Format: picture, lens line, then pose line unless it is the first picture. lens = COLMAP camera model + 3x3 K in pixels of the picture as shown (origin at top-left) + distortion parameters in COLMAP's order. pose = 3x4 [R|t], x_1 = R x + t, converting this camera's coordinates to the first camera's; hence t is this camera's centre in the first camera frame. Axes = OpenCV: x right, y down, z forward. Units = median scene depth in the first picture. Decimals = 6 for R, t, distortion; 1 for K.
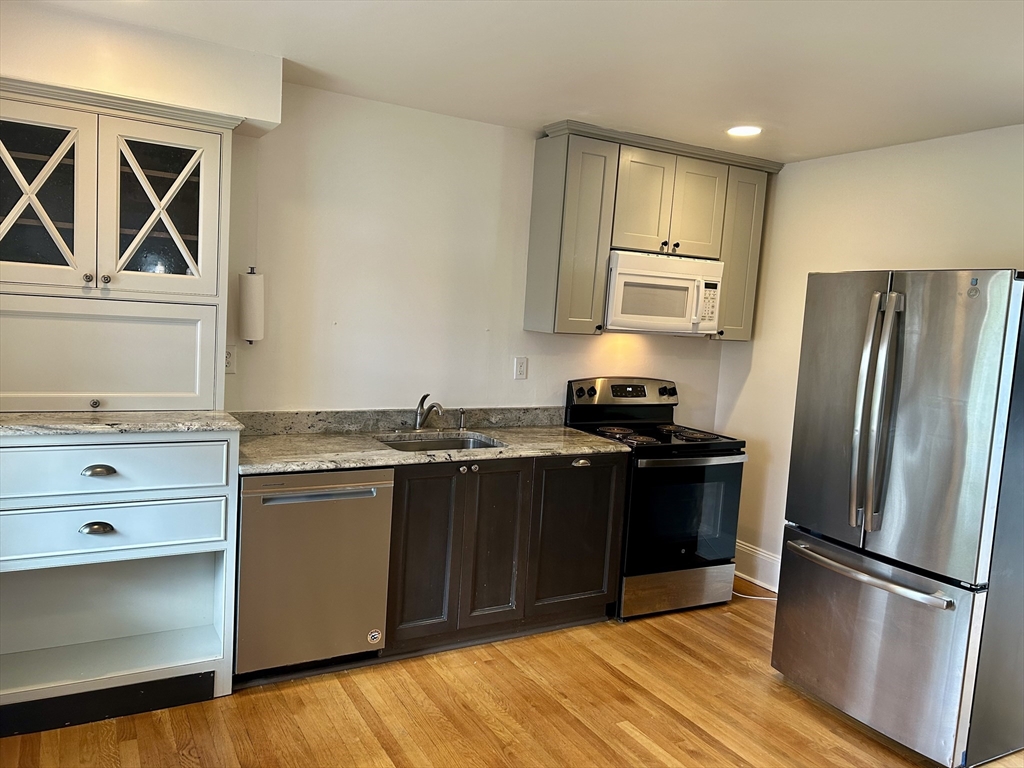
lens RADIAL K [[771.1, 0, 513.5], [0, 771.1, 394.3], [0, 0, 1]] dist [0.036659, -0.008782]
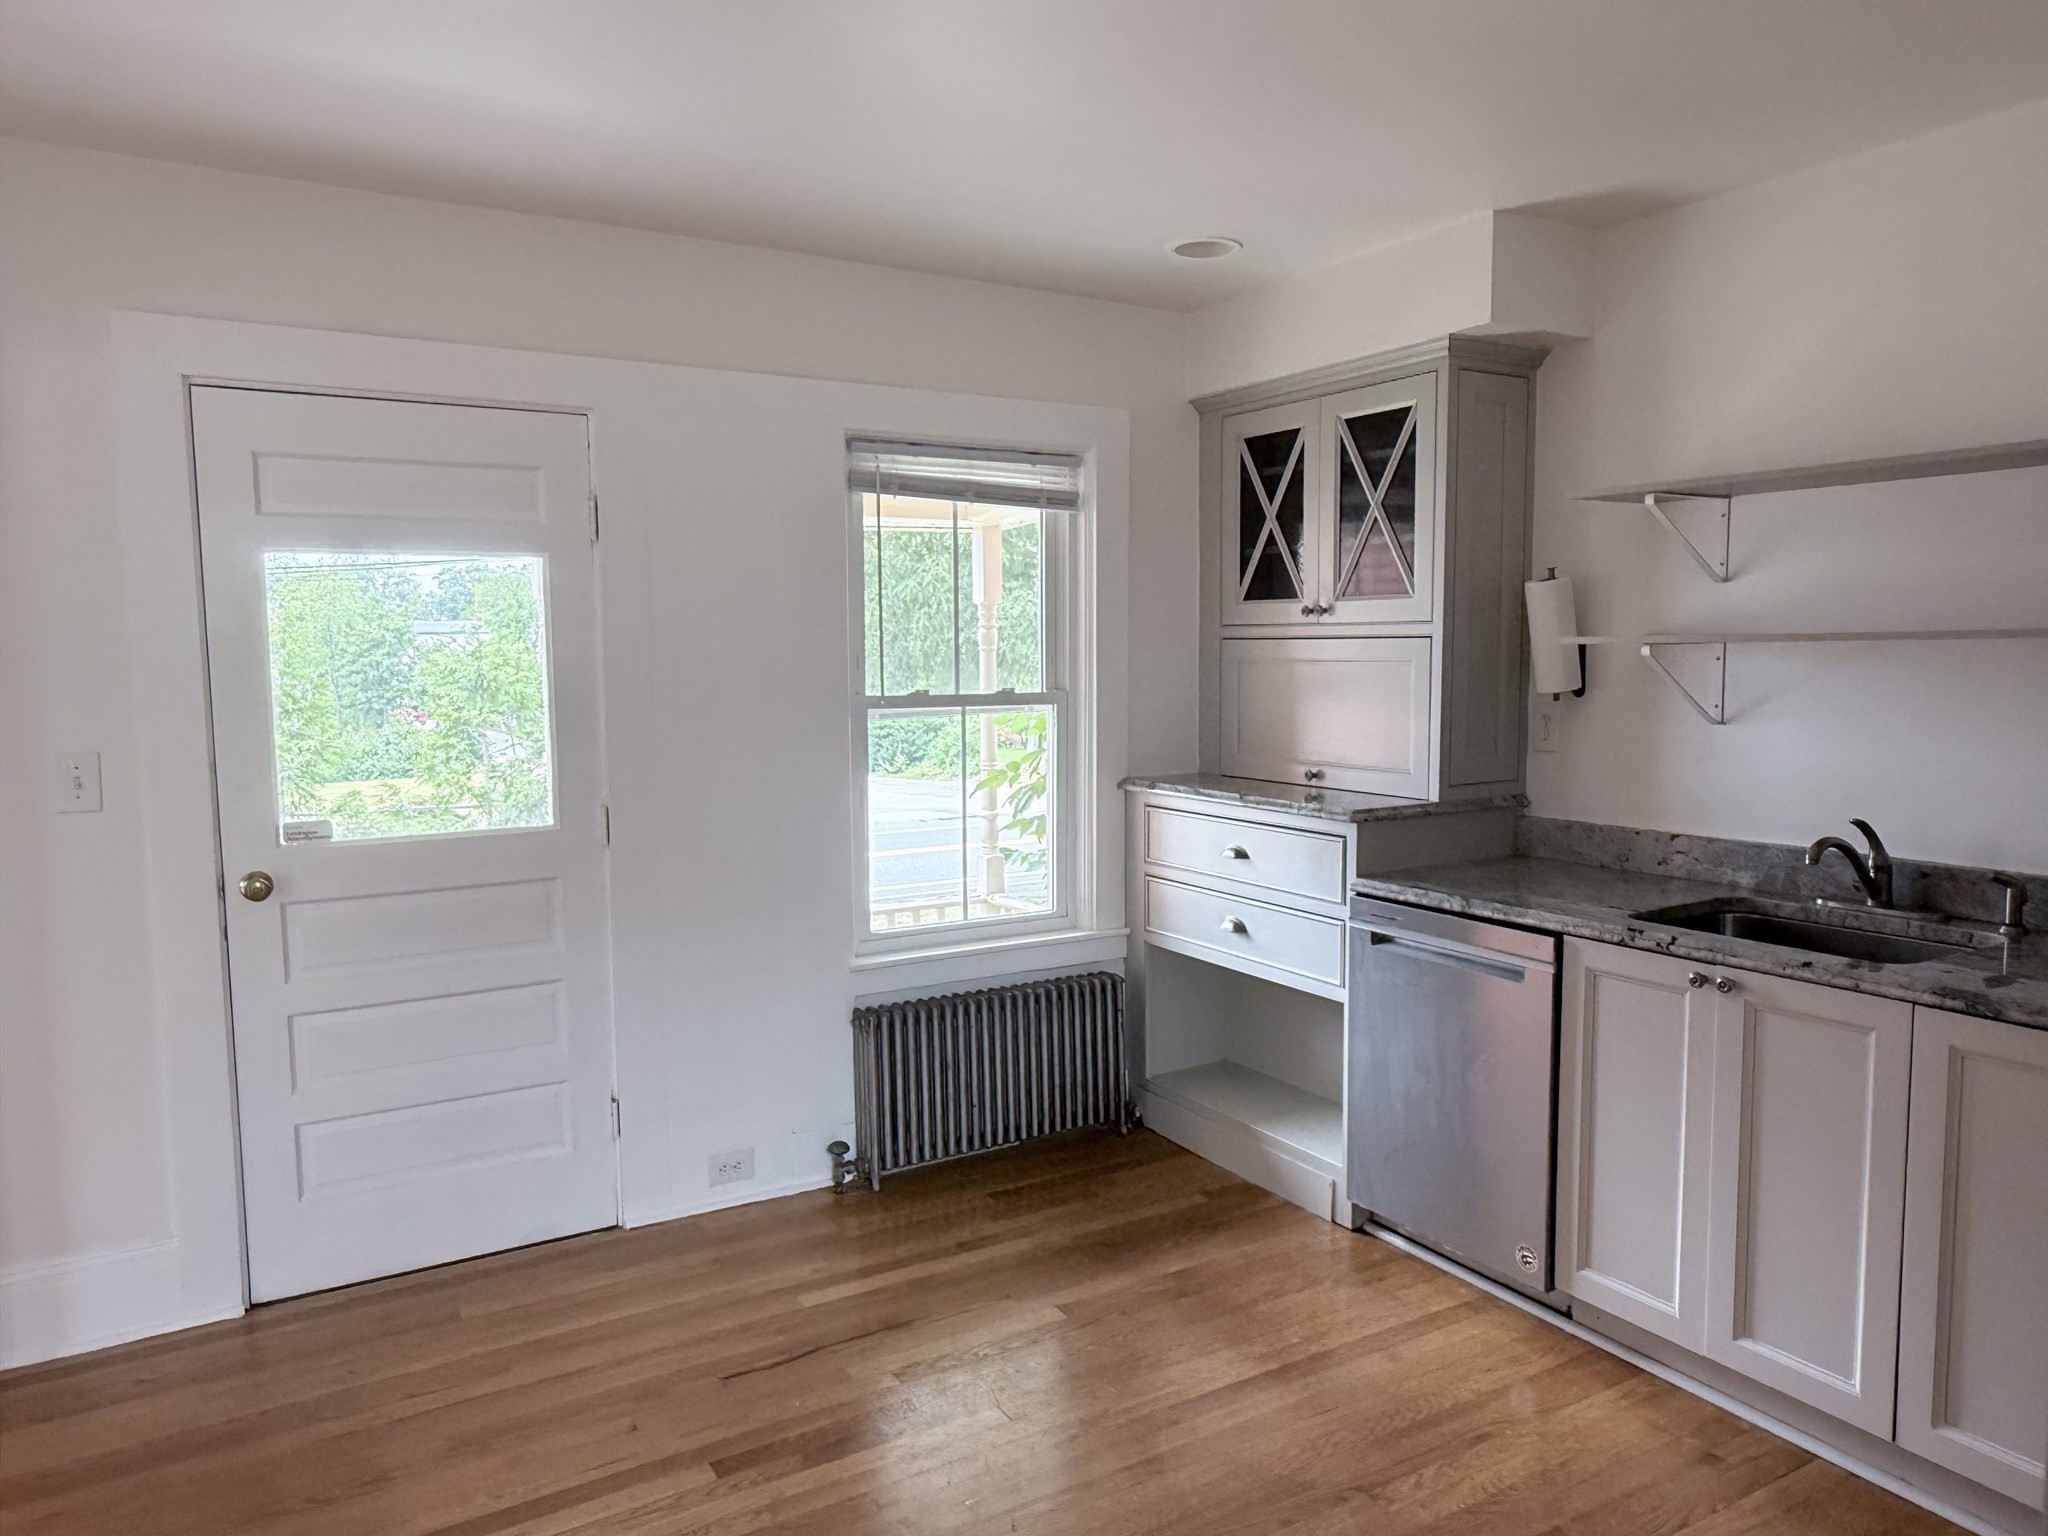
lens RADIAL K [[1382.4, 0, 1019.1], [0, 1382.4, 786.8], [0, 0, 1]] dist [-0.005746, 0.004248]
pose [[0.006100, 0.041638, -0.999114, 0.737779], [-0.097475, 0.994399, 0.040847, -0.003867], [0.995219, 0.097140, 0.010125, 0.638991]]
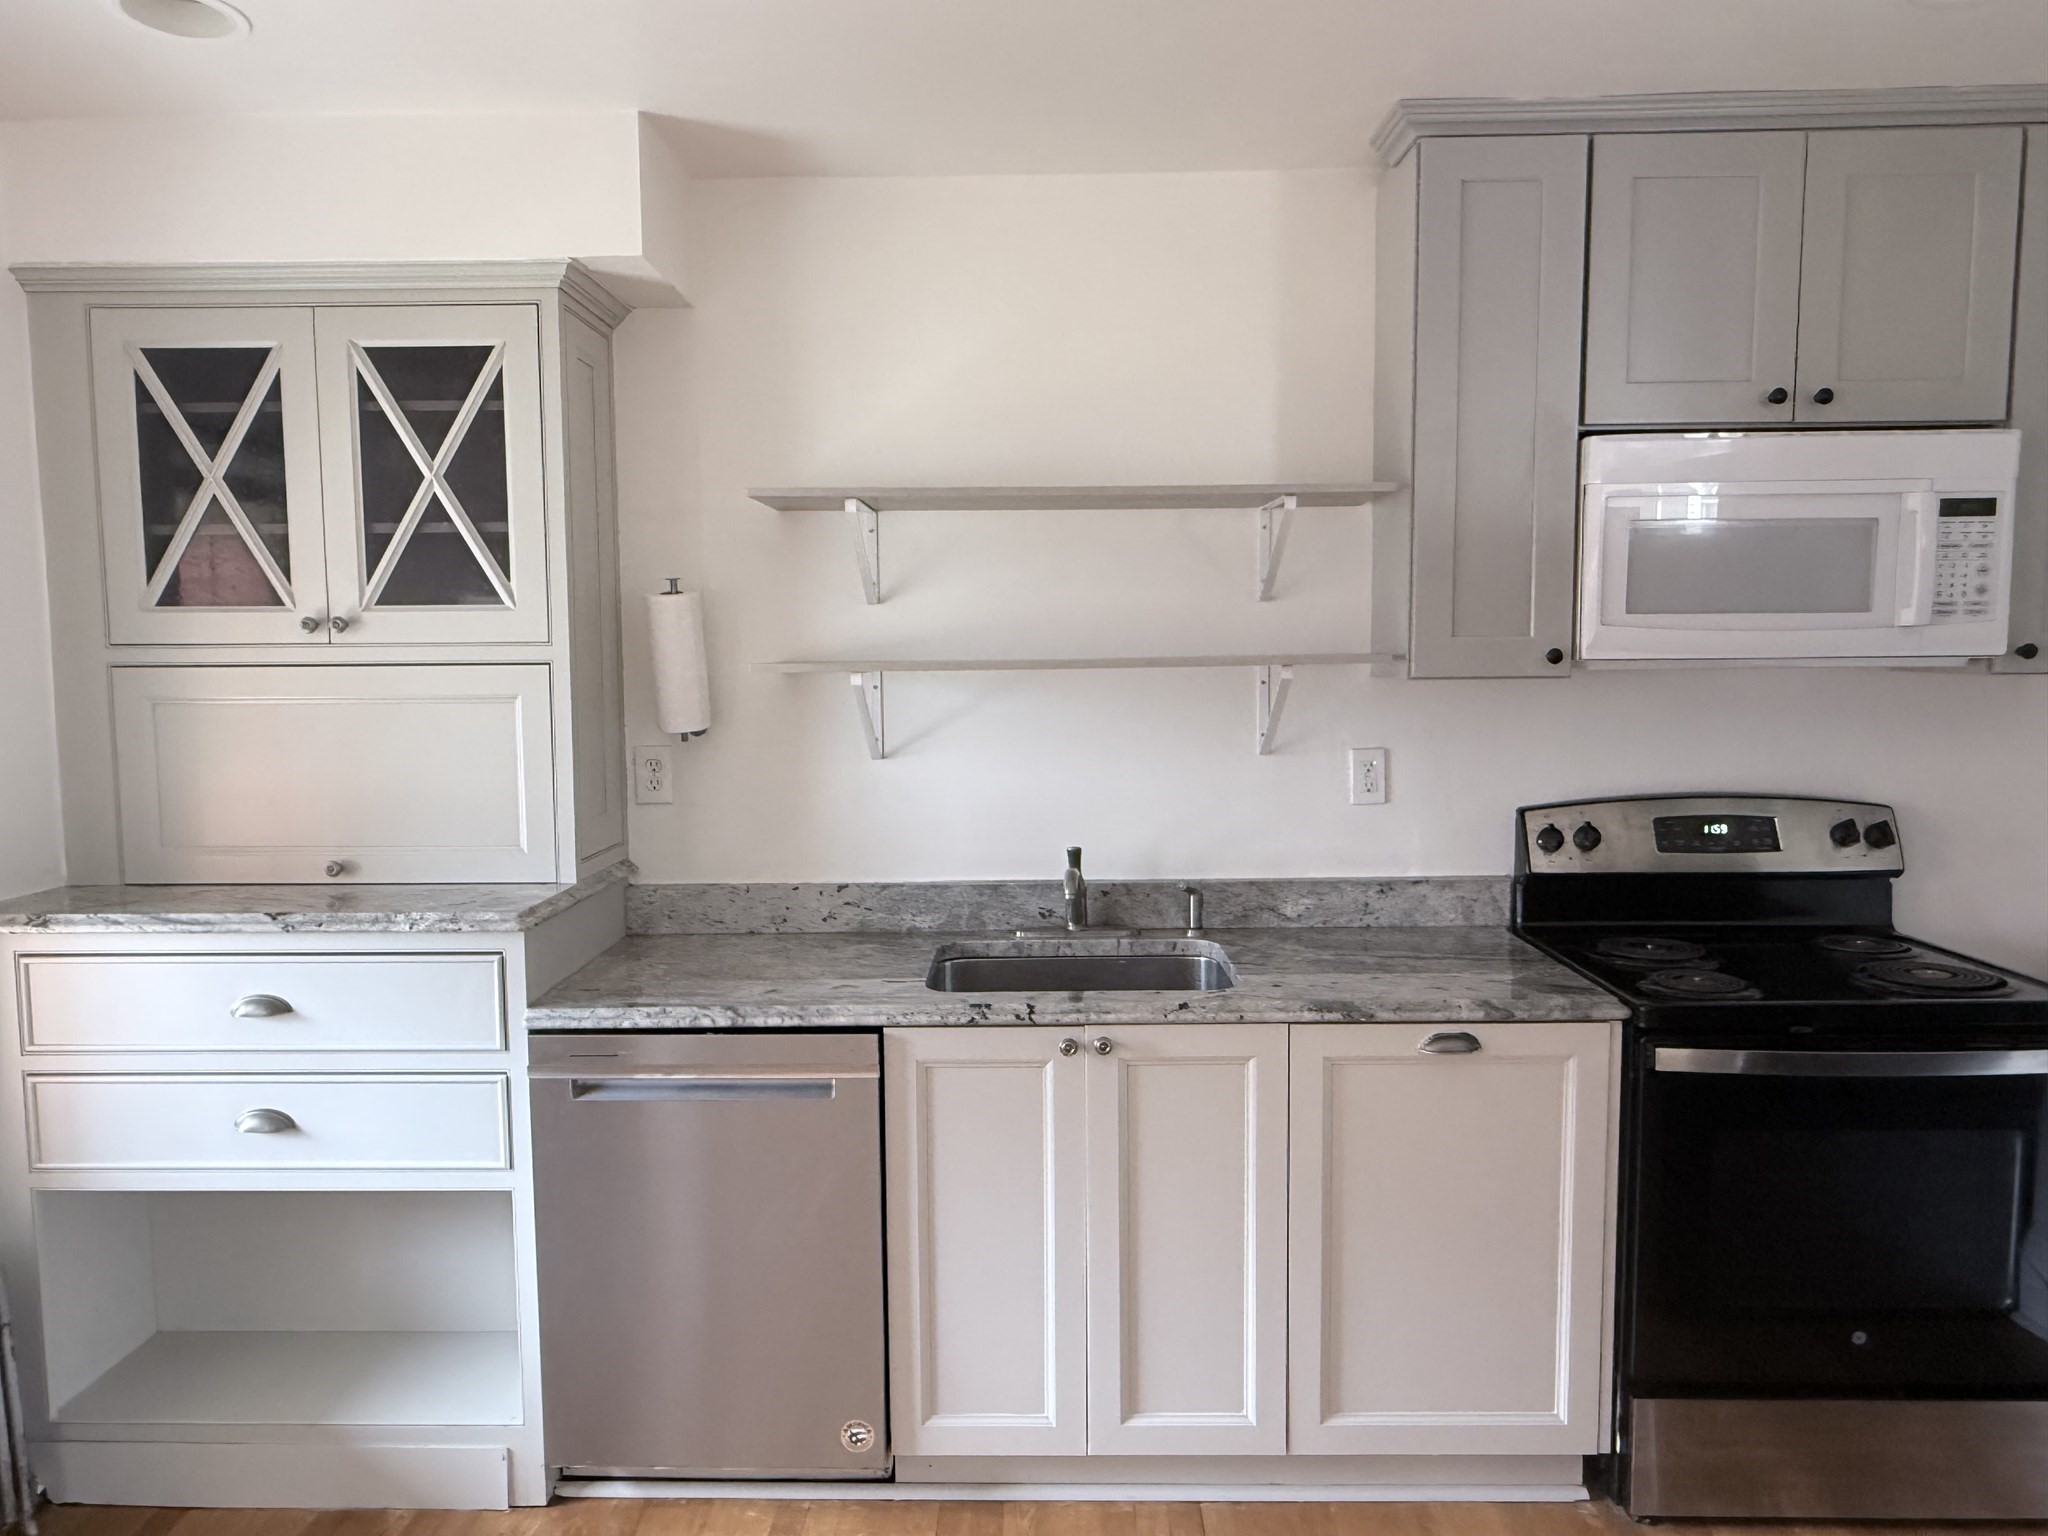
lens RADIAL K [[1382.4, 0, 1011.9], [0, 1382.4, 776.3], [0, 0, 1]] dist [-0.005746, 0.004248]
pose [[0.851092, -0.021798, -0.524564, 0.291207], [0.004097, 0.999383, -0.034881, -0.013933], [0.525001, 0.027537, 0.850656, 0.416414]]
